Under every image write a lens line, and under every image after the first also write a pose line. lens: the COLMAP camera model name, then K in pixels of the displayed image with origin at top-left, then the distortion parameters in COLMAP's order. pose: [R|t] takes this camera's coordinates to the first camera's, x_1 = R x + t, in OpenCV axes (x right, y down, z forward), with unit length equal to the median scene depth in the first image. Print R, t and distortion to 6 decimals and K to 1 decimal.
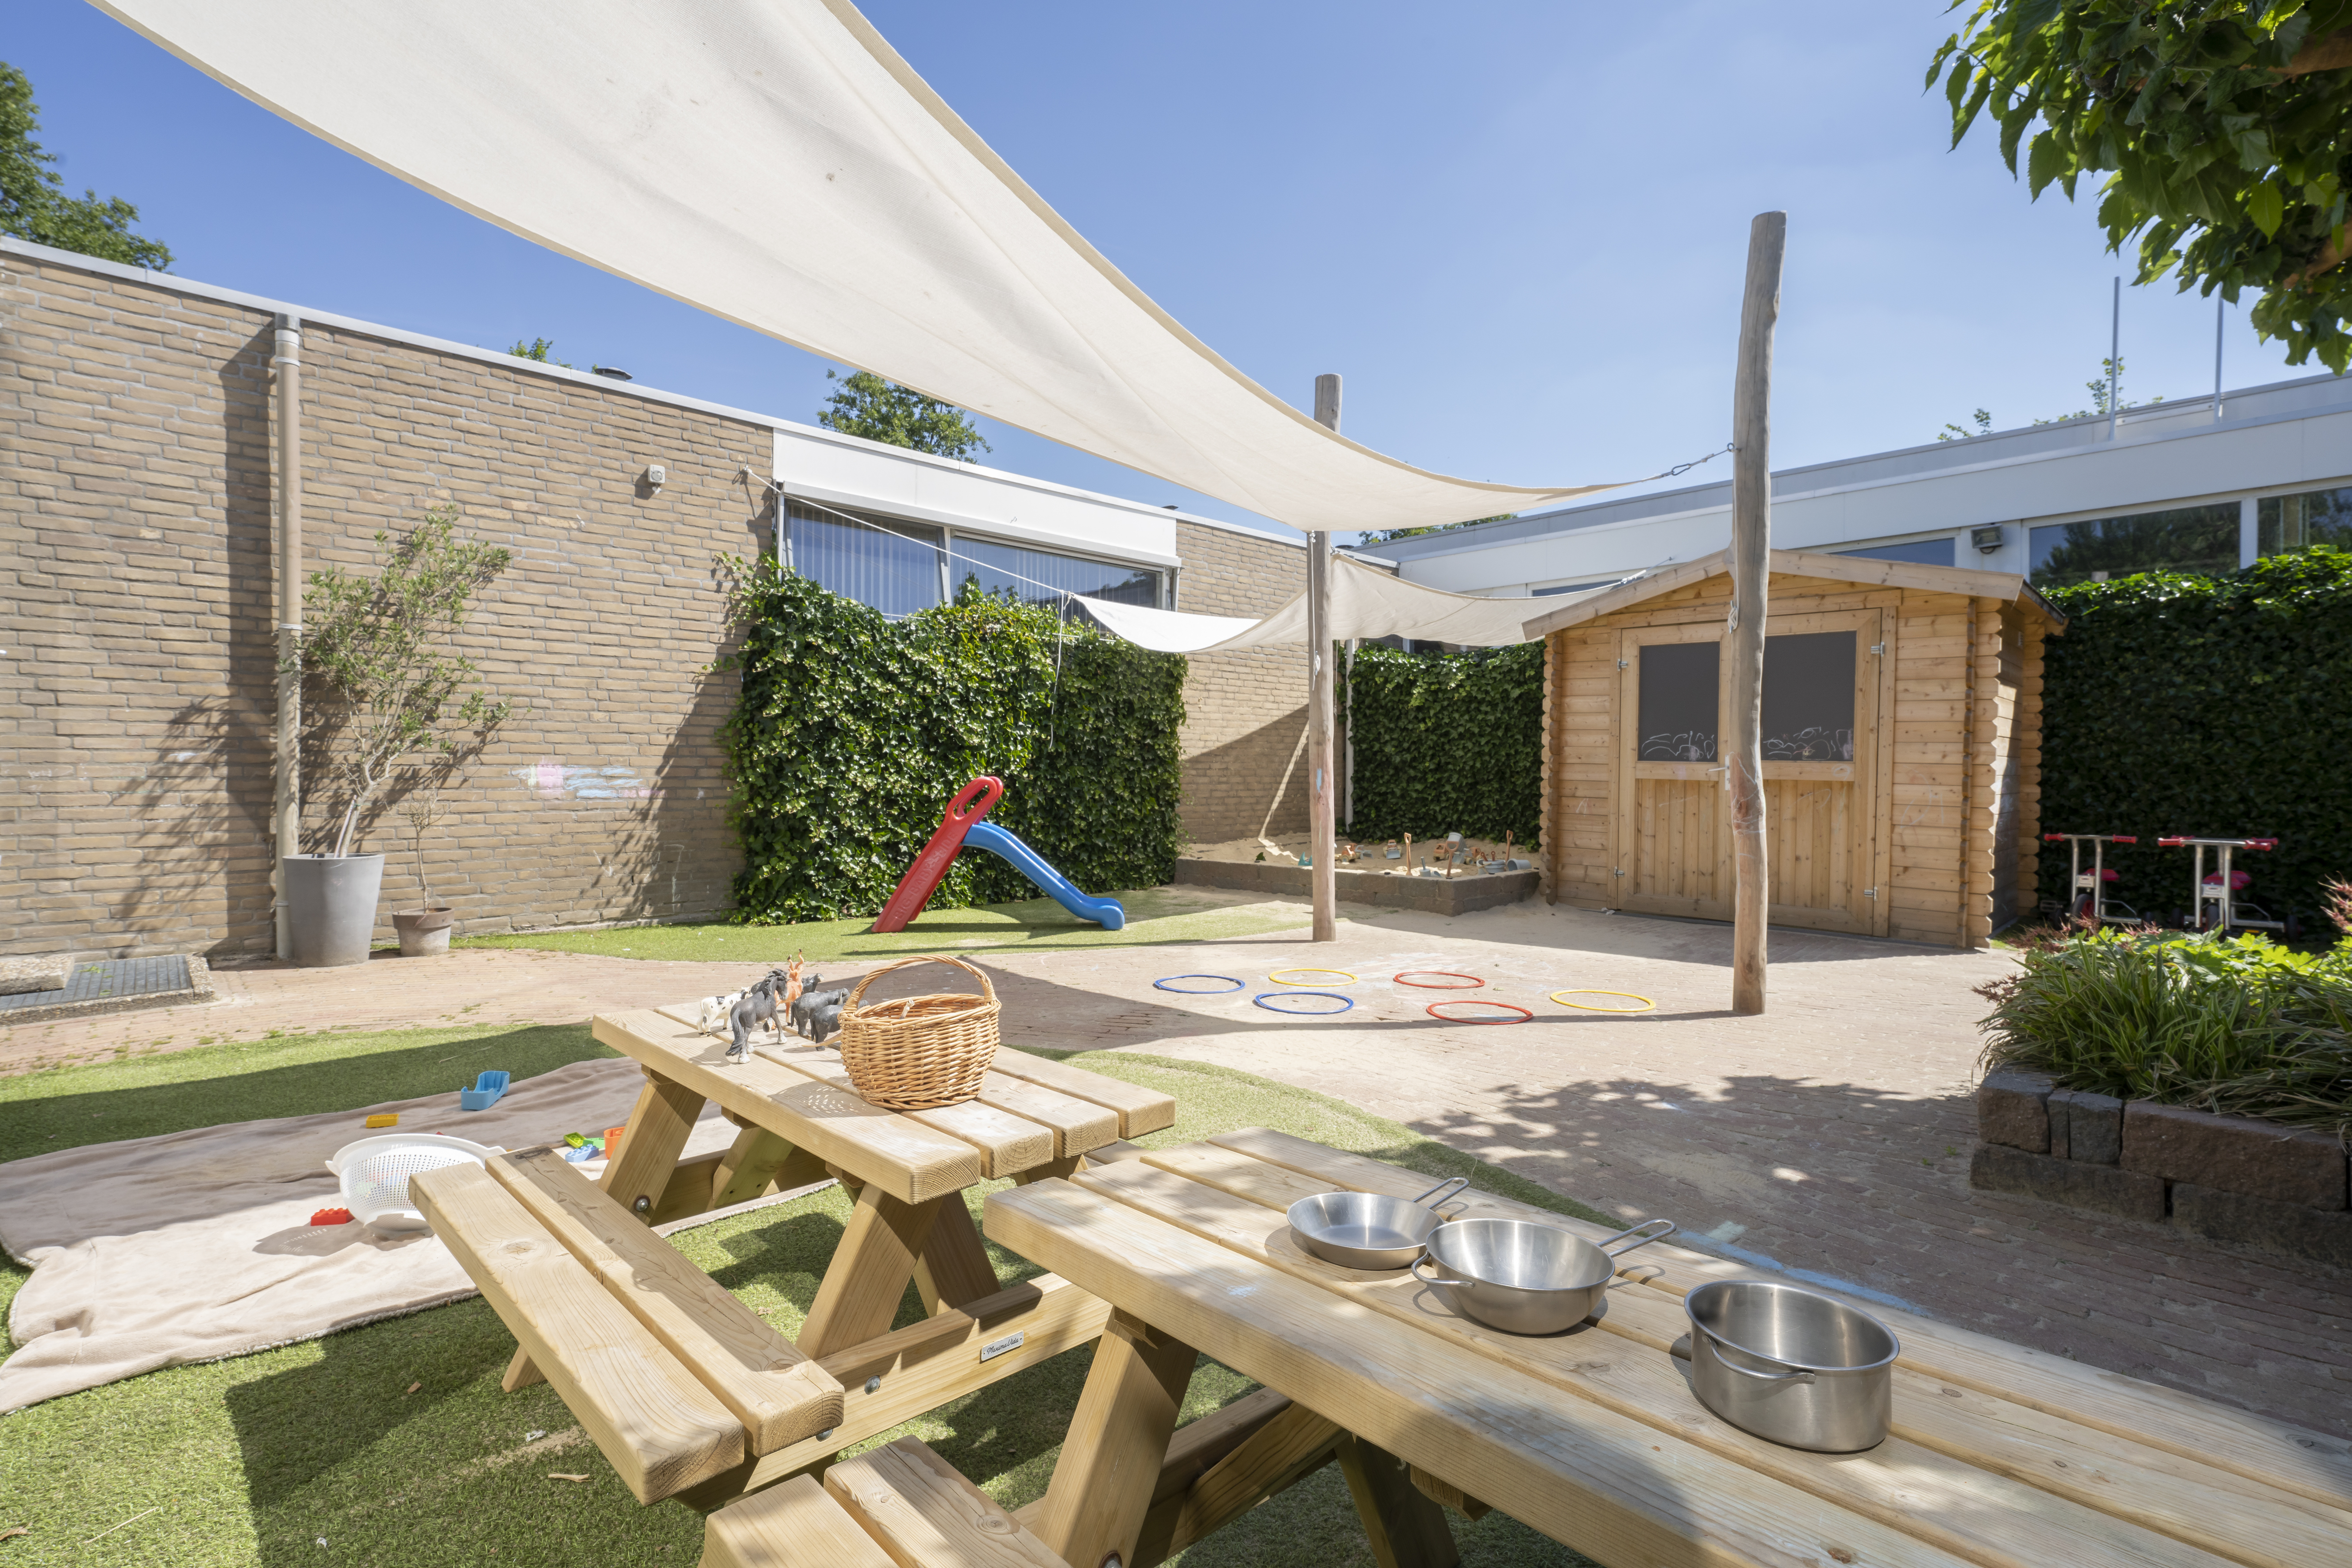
lens RADIAL K [[1141.8, 0, 1186.1], [0, 1141.8, 781.2], [0, 0, 1]] dist [-0.000805, 0.000094]
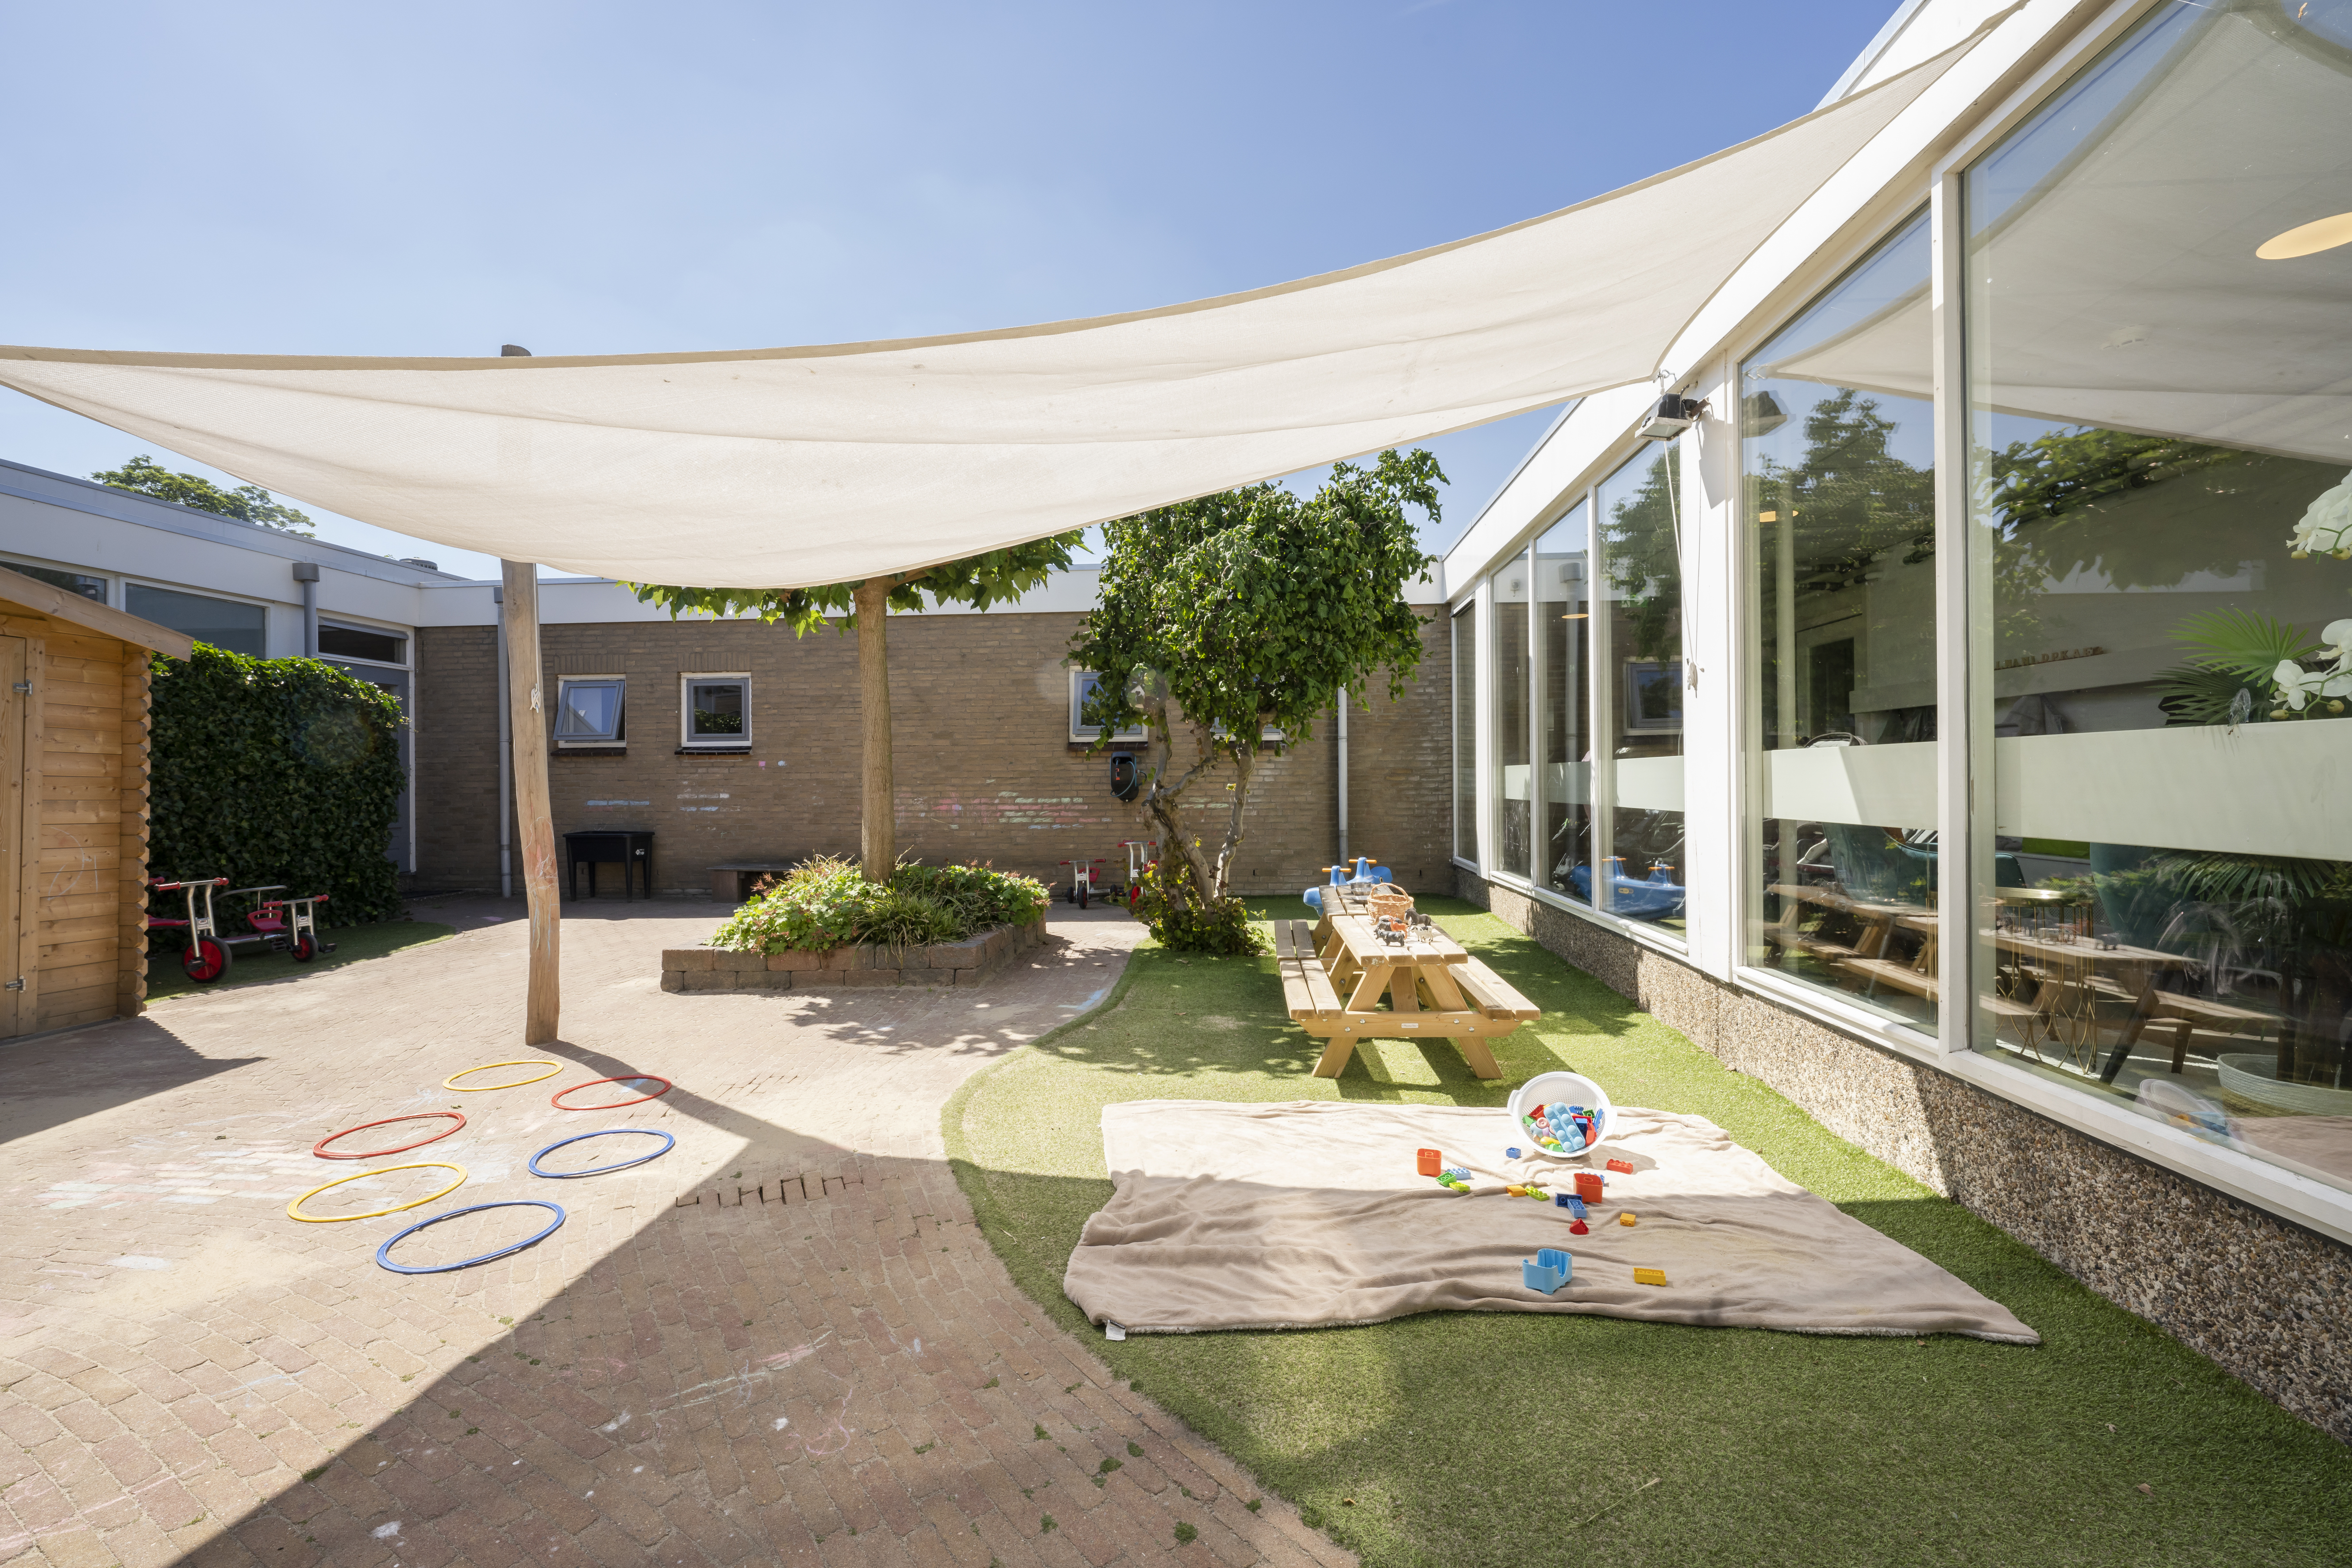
lens RADIAL K [[1033.3, 0, 1187.6], [0, 1033.3, 782.3], [0, 0, 1]] dist [0.001183, 0.000064]
pose [[-0.680031, -0.003058, 0.733177, -0.566121], [0.013265, 0.999776, 0.016473, -0.052467], [-0.733063, 0.020928, -0.679838, 0.977054]]
